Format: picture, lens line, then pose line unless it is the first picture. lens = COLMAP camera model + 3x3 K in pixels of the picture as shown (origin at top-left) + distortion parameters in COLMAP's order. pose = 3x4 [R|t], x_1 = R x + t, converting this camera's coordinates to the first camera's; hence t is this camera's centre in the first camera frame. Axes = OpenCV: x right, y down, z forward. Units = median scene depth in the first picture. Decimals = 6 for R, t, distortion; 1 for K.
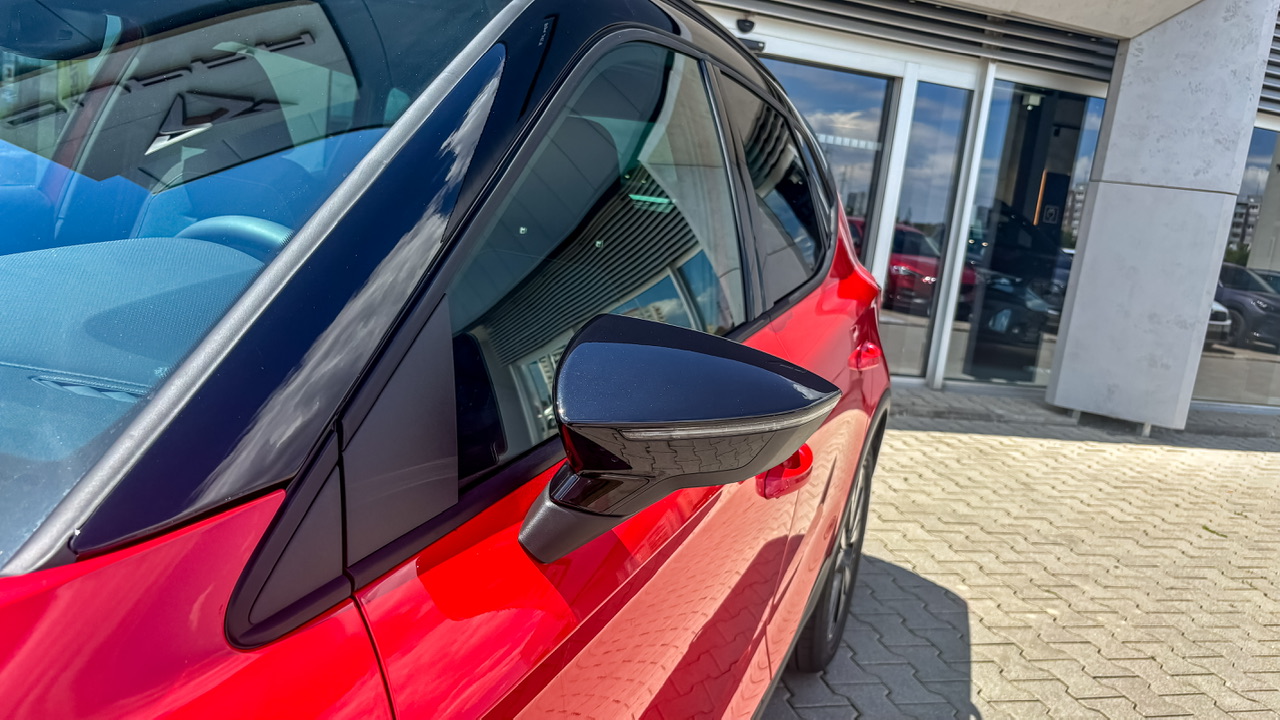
lens RADIAL K [[967.4, 0, 651.0], [0, 967.4, 368.9], [0, 0, 1]] dist [0.014425, 0.007138]
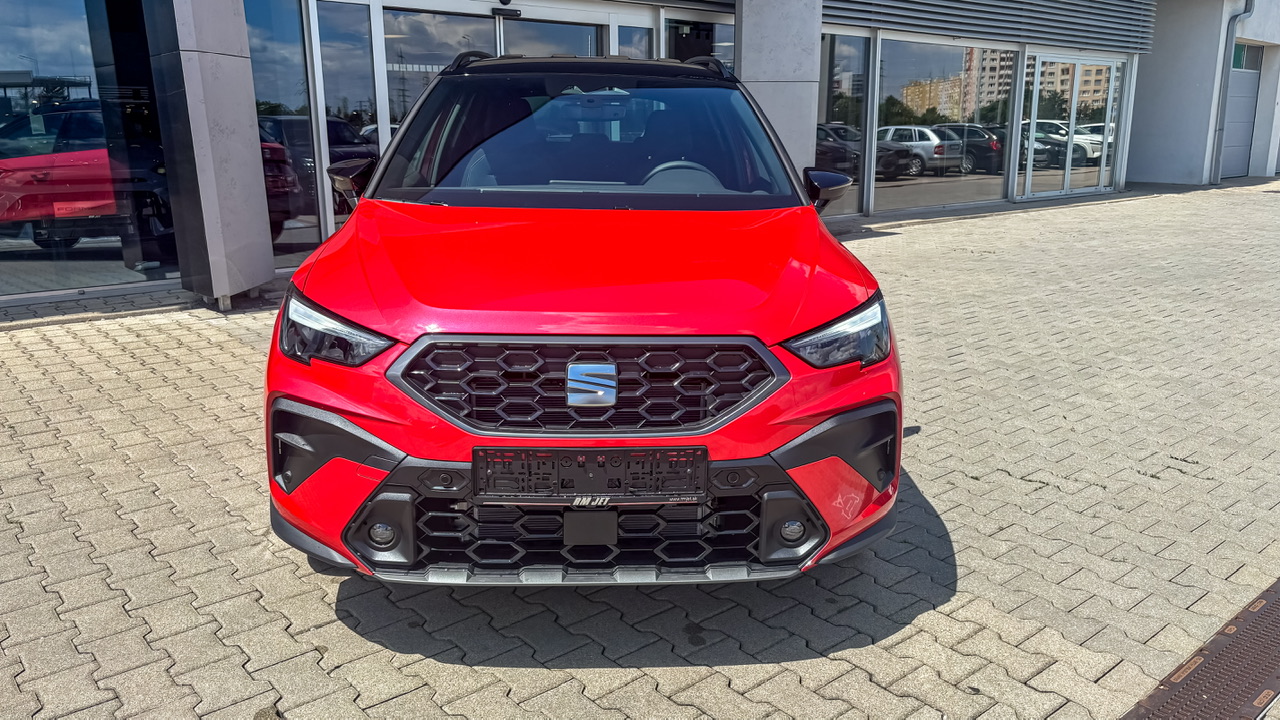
lens RADIAL K [[967.4, 0, 647.2], [0, 967.4, 358.1], [0, 0, 1]] dist [0.014425, 0.007138]
pose [[0.906854, -0.217664, 0.360886, -0.305397], [0.186325, 0.975140, 0.119937, 0.018511], [-0.378020, -0.041523, 0.924866, -0.358703]]
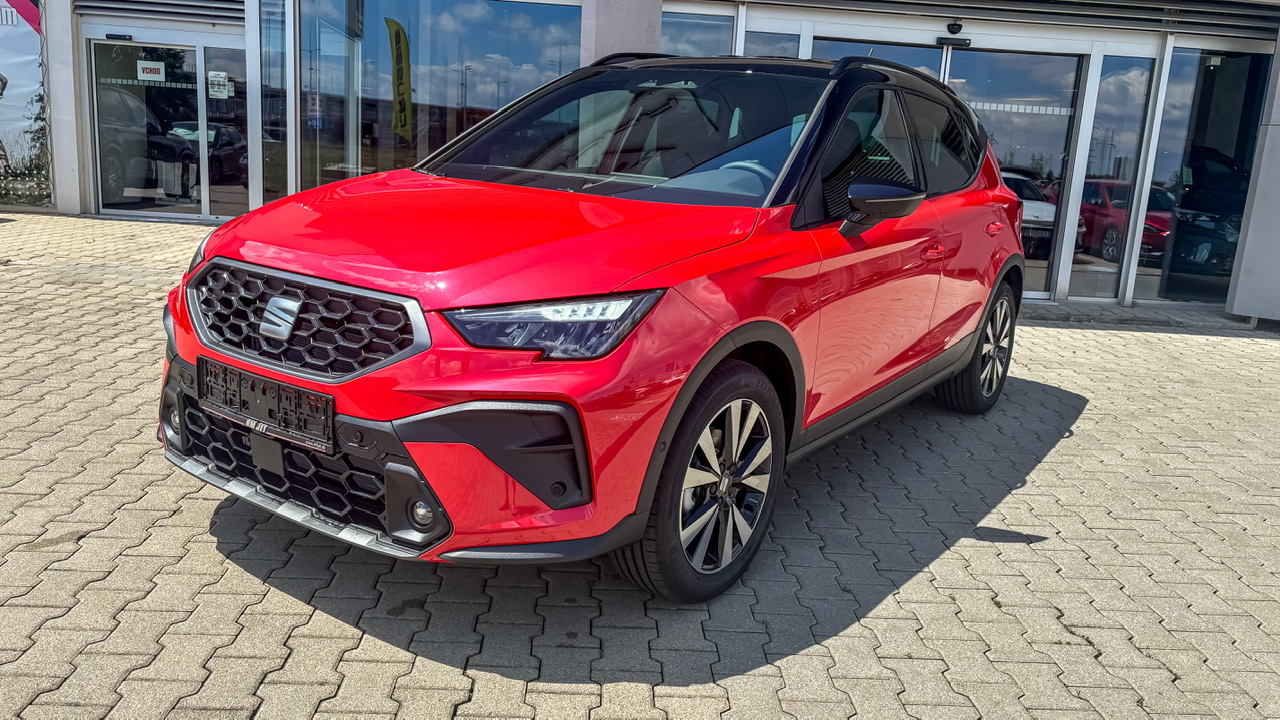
lens RADIAL K [[967.4, 0, 640.8], [0, 967.4, 364.5], [0, 0, 1]] dist [0.014425, 0.007138]
pose [[0.968076, -0.016764, -0.250095, 0.006254], [0.018510, 0.999818, 0.004630, 0.080565], [0.249972, -0.009112, 0.968210, -0.353743]]
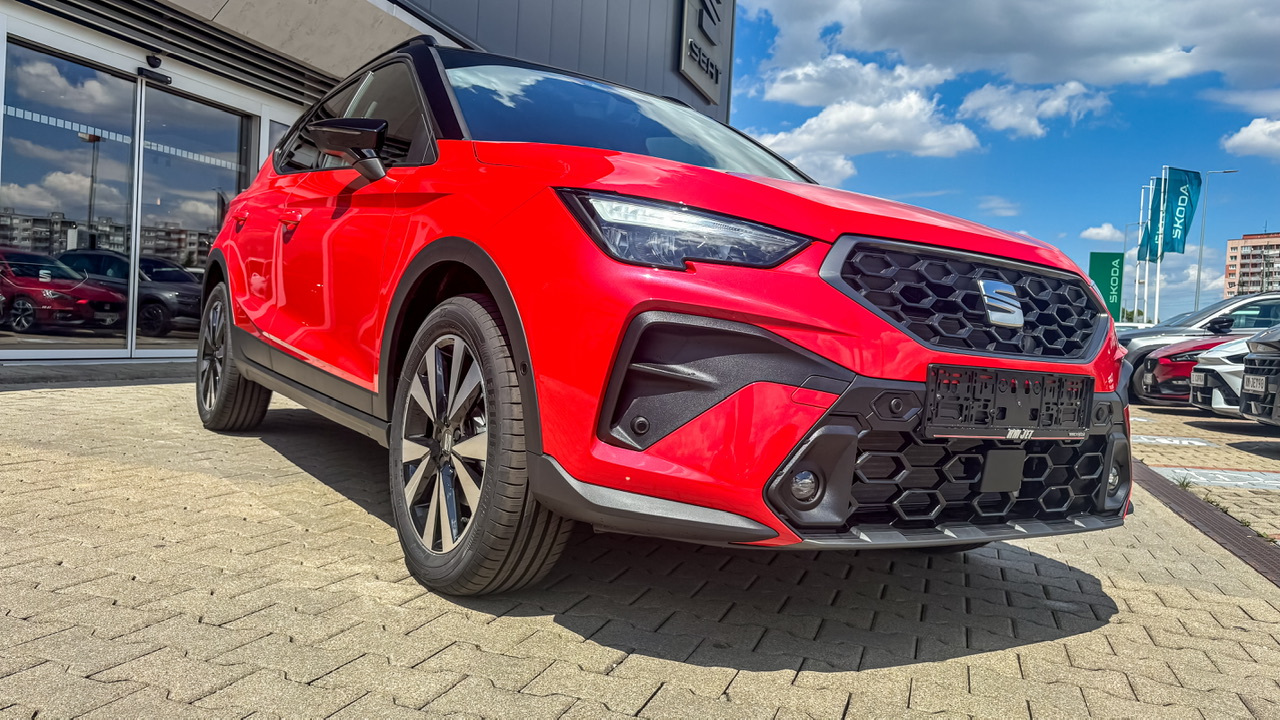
lens RADIAL K [[967.4, 0, 634.0], [0, 967.4, 357.7], [0, 0, 1]] dist [0.014425, 0.007138]
pose [[0.592882, -0.121353, 0.796093, -0.507342], [0.157020, 0.987026, 0.033519, 0.052007], [-0.789833, 0.105130, 0.604245, -0.135867]]
